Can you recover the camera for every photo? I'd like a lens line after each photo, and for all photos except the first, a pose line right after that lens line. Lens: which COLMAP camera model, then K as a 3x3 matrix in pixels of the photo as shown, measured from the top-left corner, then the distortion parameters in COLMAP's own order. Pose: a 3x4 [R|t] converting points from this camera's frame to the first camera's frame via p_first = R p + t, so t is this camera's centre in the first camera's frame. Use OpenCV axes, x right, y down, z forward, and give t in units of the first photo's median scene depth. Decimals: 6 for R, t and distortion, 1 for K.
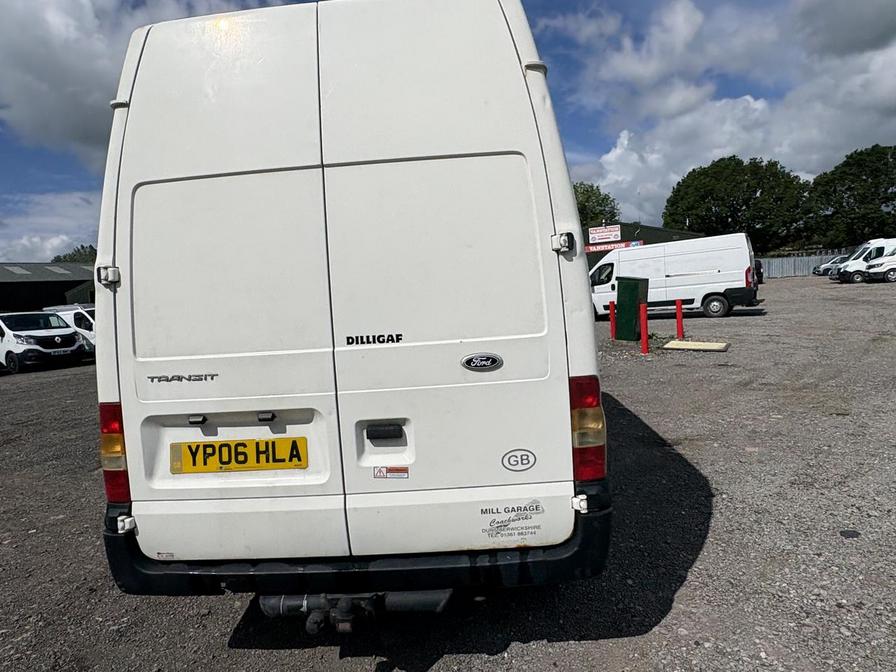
lens RADIAL K [[560.4, 0, 454.6], [0, 560.4, 331.4], [0, 0, 1]] dist [0.005129, -0.003283]
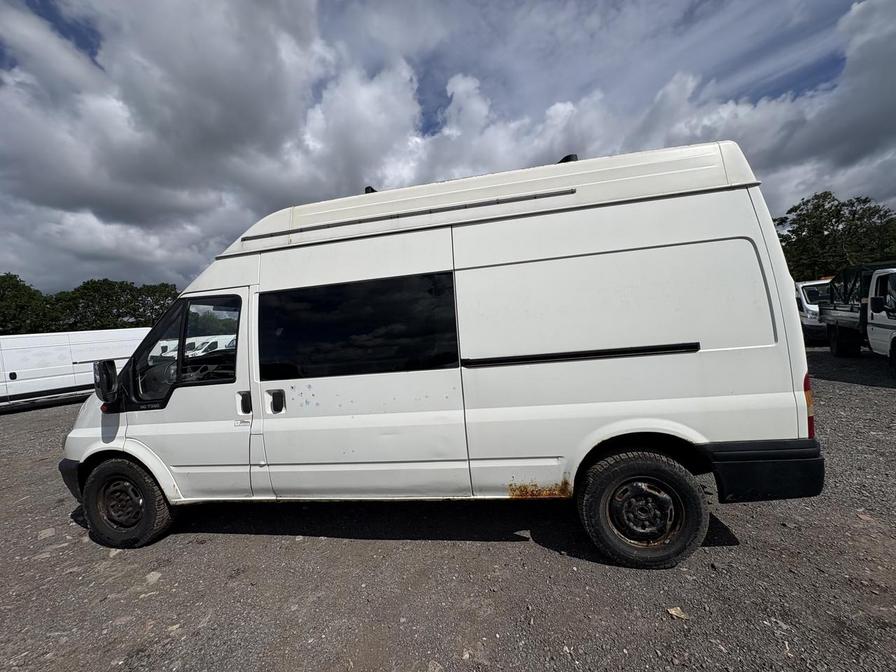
lens RADIAL K [[357.4, 0, 451.2], [0, 357.4, 330.4], [0, 0, 1]] dist [-0.000198, 0.001138]
pose [[0.101677, 0.057560, 0.993151, -1.657561], [0.148514, 0.986259, -0.072365, -0.043911], [-0.983669, 0.154855, 0.091732, 1.762320]]
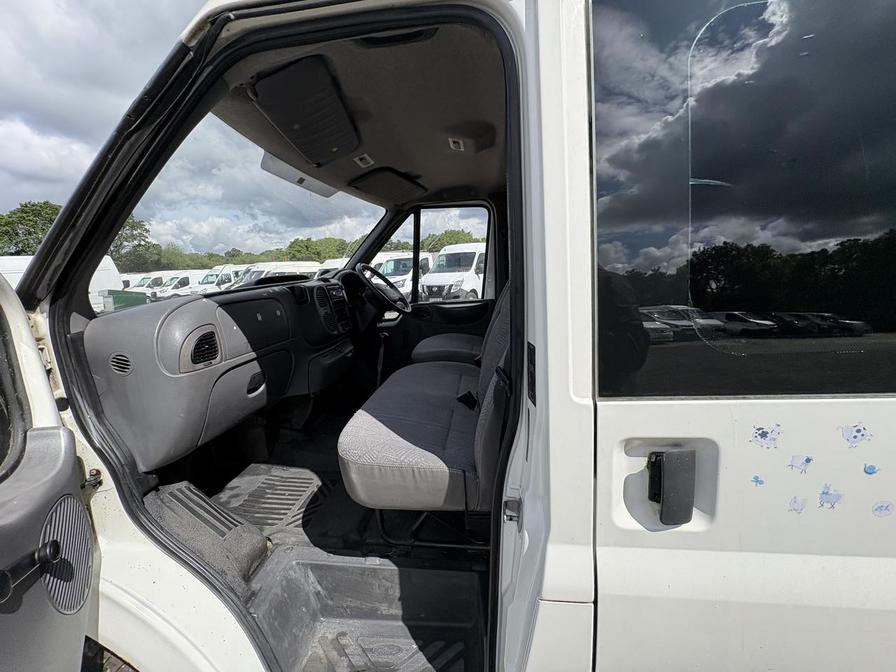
lens RADIAL K [[357.4, 0, 450.7], [0, 357.4, 335.4], [0, 0, 1]] dist [-0.000198, 0.001138]
pose [[0.050580, -0.110148, 0.992627, -0.843644], [0.125190, 0.986759, 0.103118, -0.129151], [-0.990843, 0.119051, 0.063700, 2.462390]]
